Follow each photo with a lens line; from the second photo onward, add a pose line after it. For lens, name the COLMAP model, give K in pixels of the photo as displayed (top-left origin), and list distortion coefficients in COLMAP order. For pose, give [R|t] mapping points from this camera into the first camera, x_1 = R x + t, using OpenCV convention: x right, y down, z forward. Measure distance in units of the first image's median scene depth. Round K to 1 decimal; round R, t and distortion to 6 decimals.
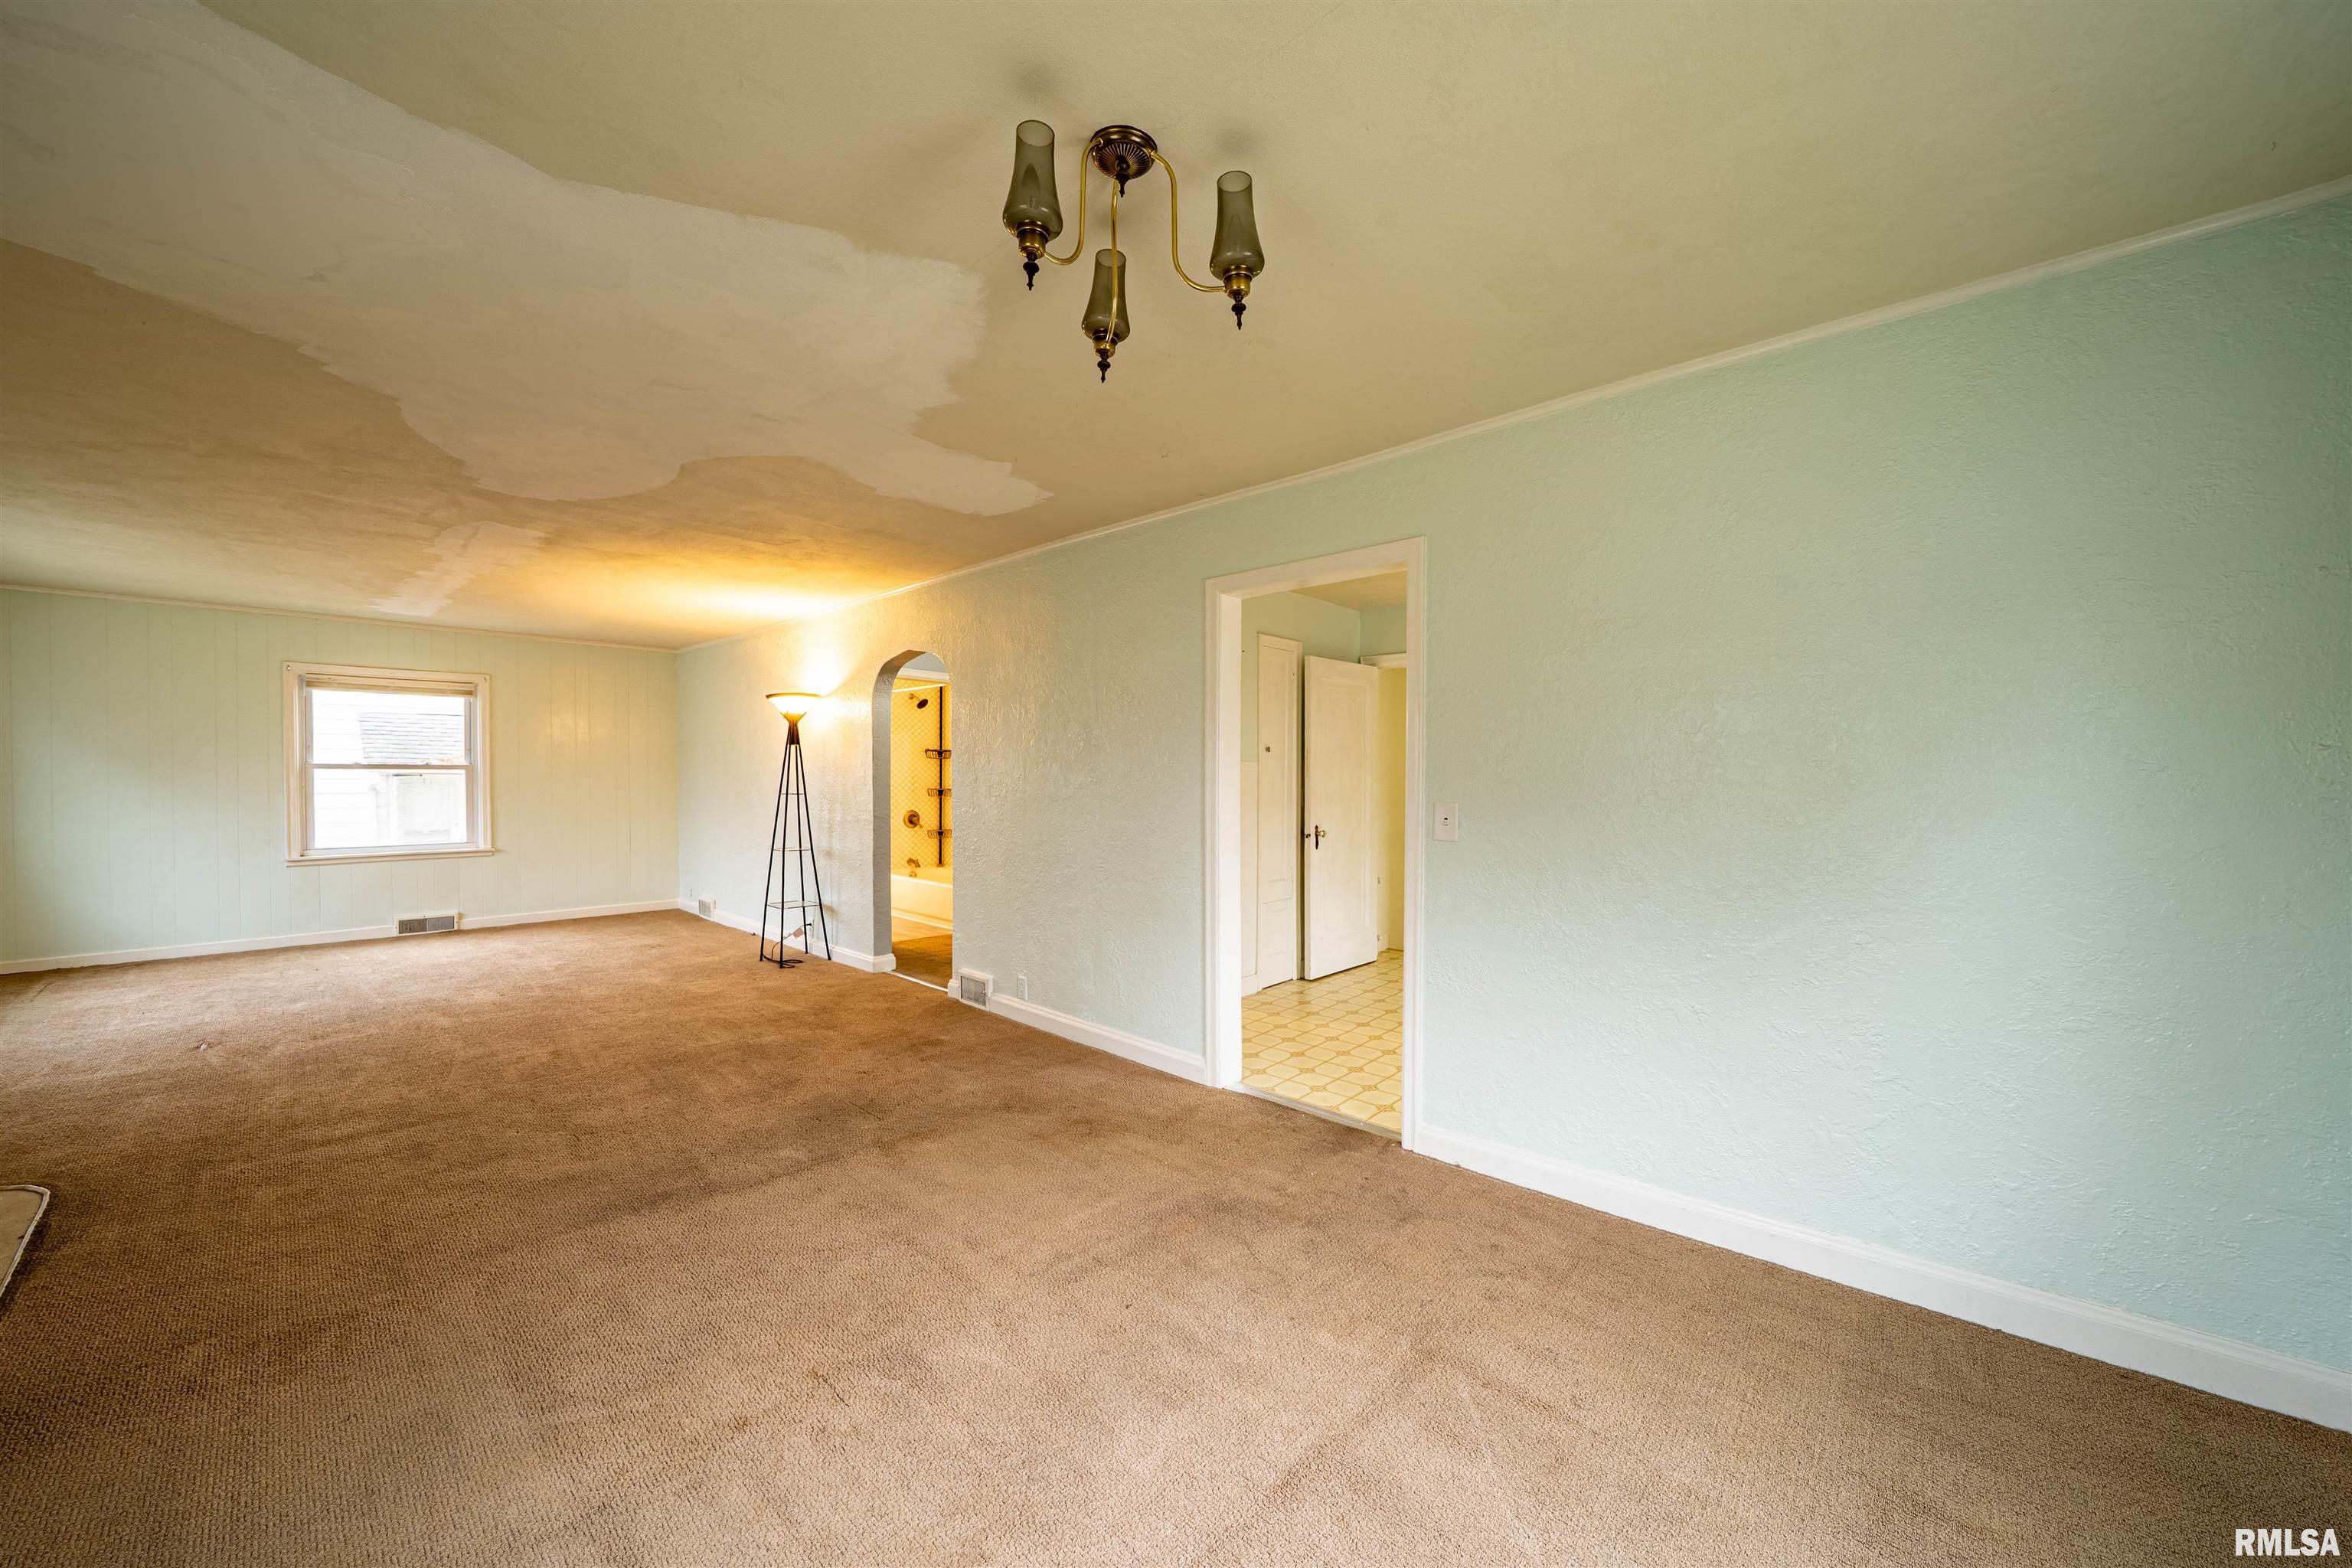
lens RADIAL K [[842.2, 0, 1170.7], [0, 842.2, 791.5], [0, 0, 1]] dist [-0.017339, 0.000224]
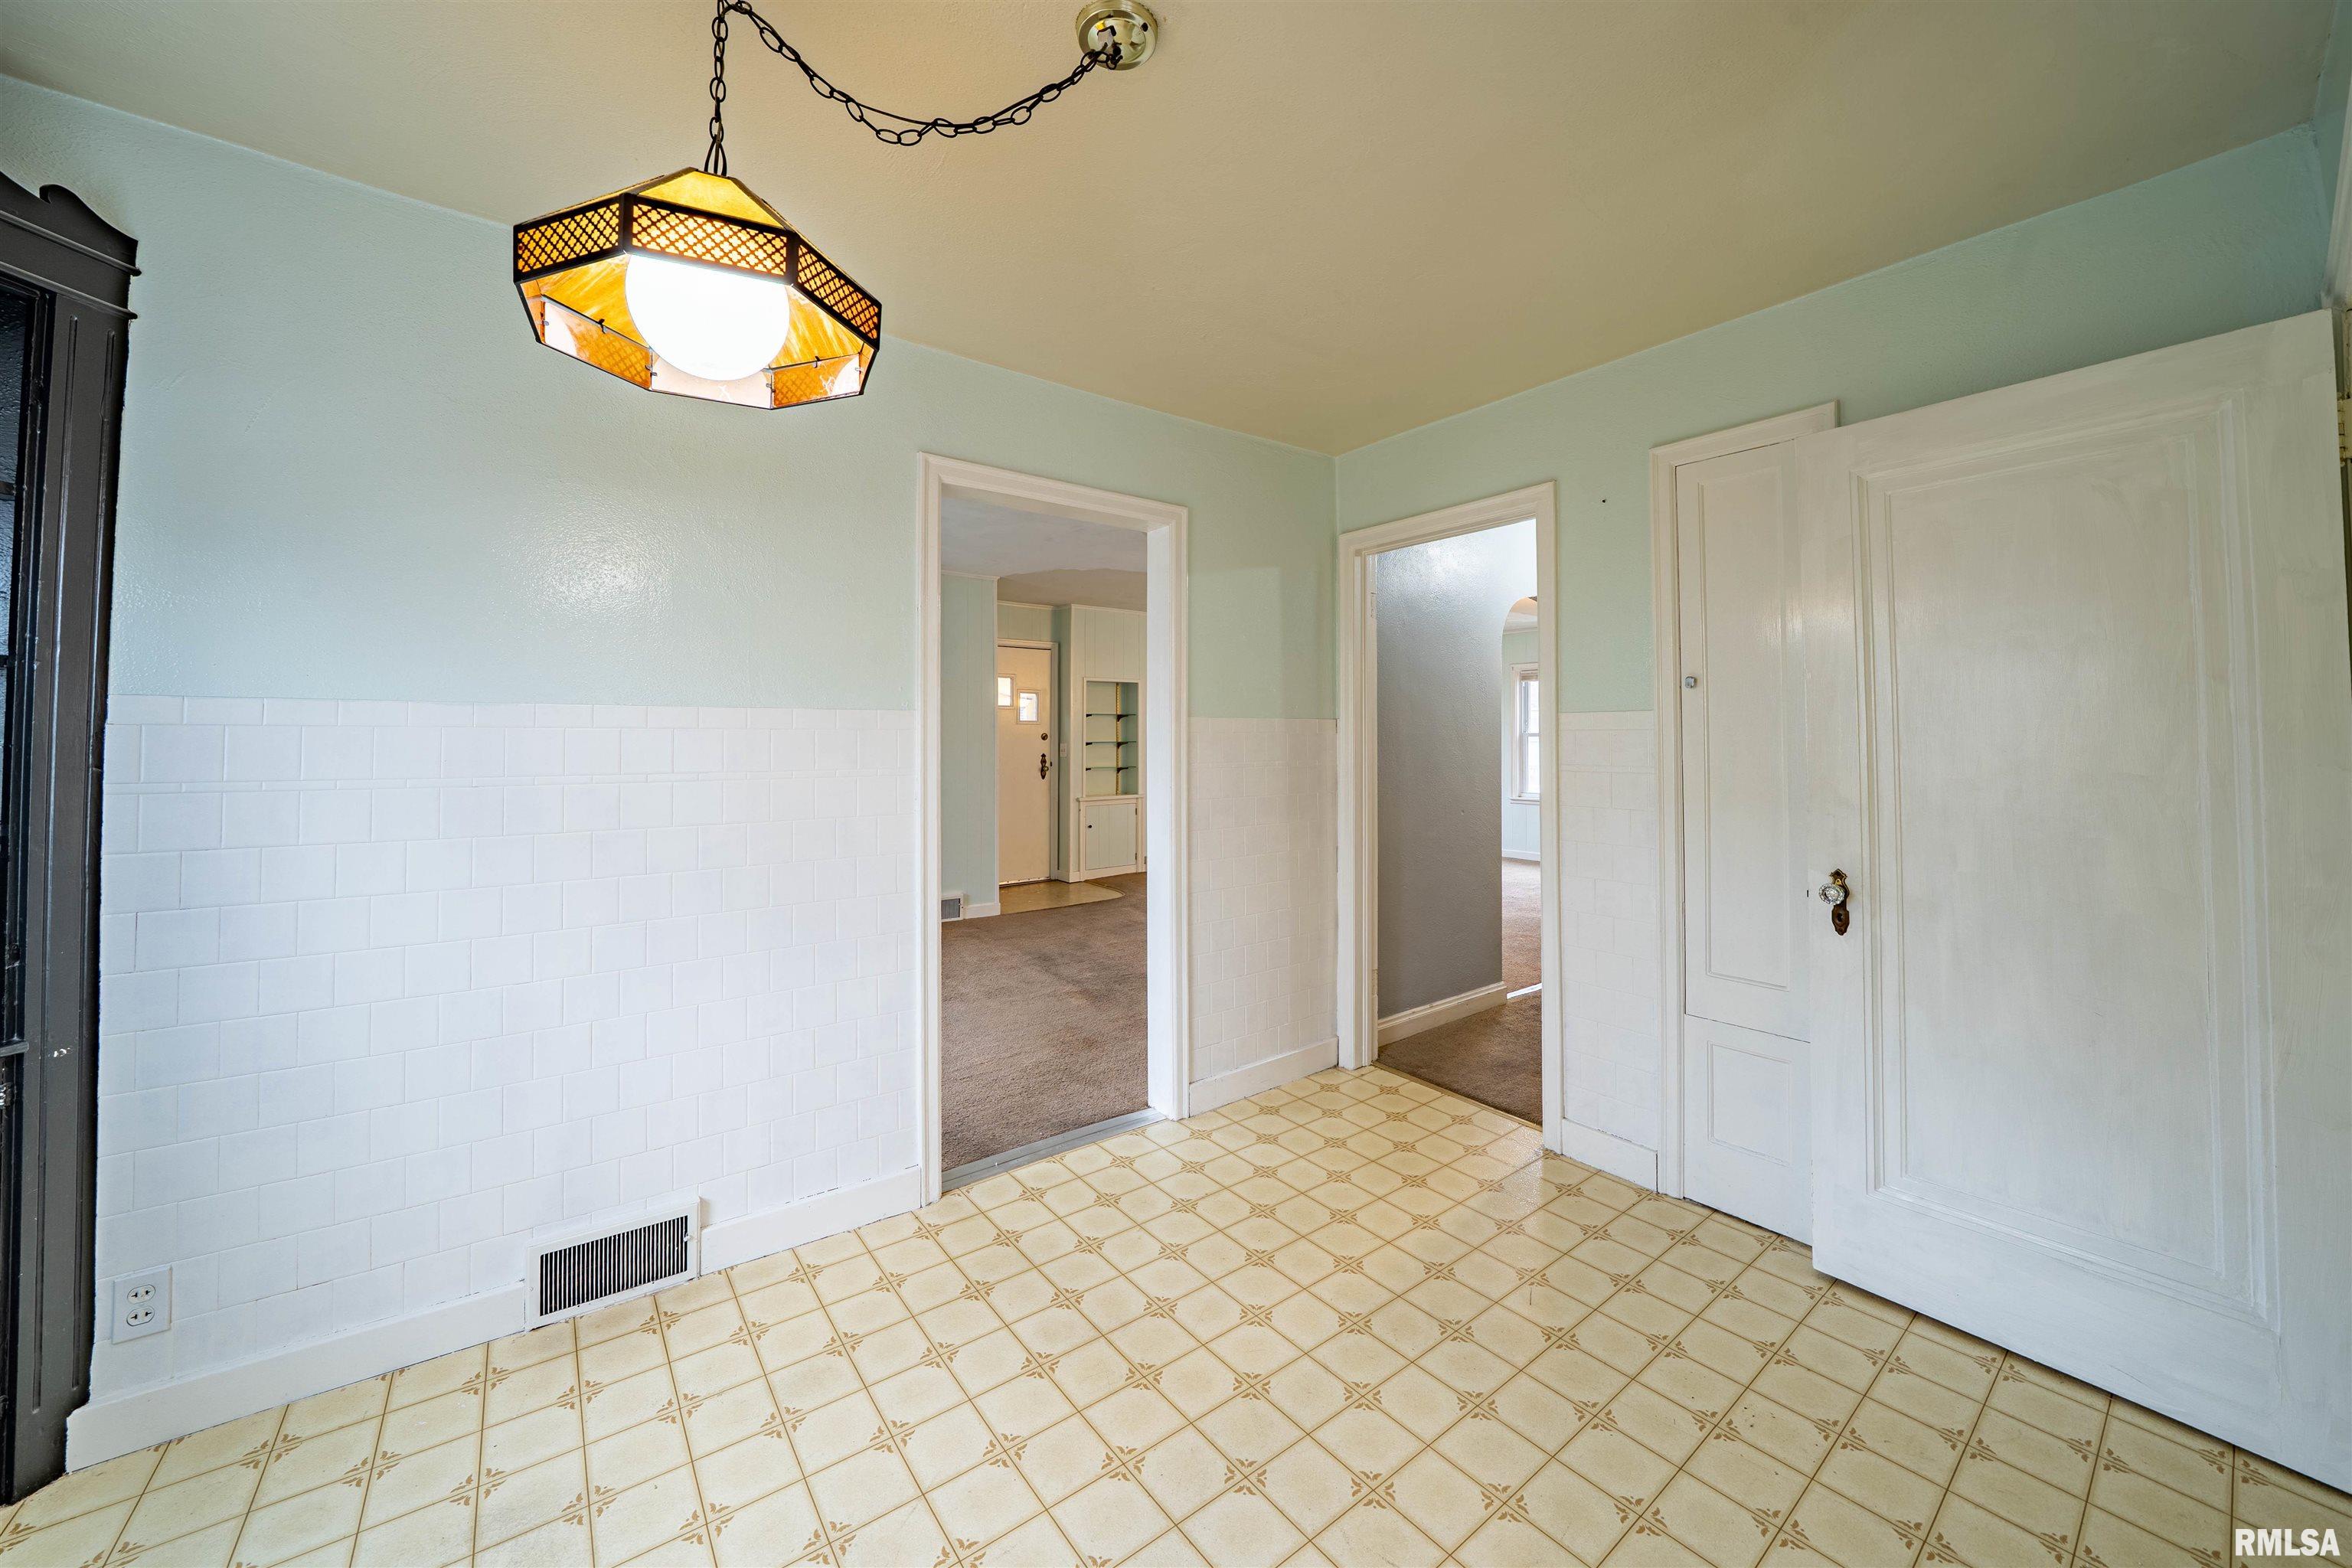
lens RADIAL K [[852.8, 0, 1168.3], [0, 852.8, 718.3], [0, 0, 1]] dist [-0.017337, 0.000136]
pose [[-0.188645, -0.025333, -0.981719, 0.812095], [-0.021775, 0.999529, -0.021609, -0.021831], [0.981804, 0.017300, -0.189107, 1.039881]]
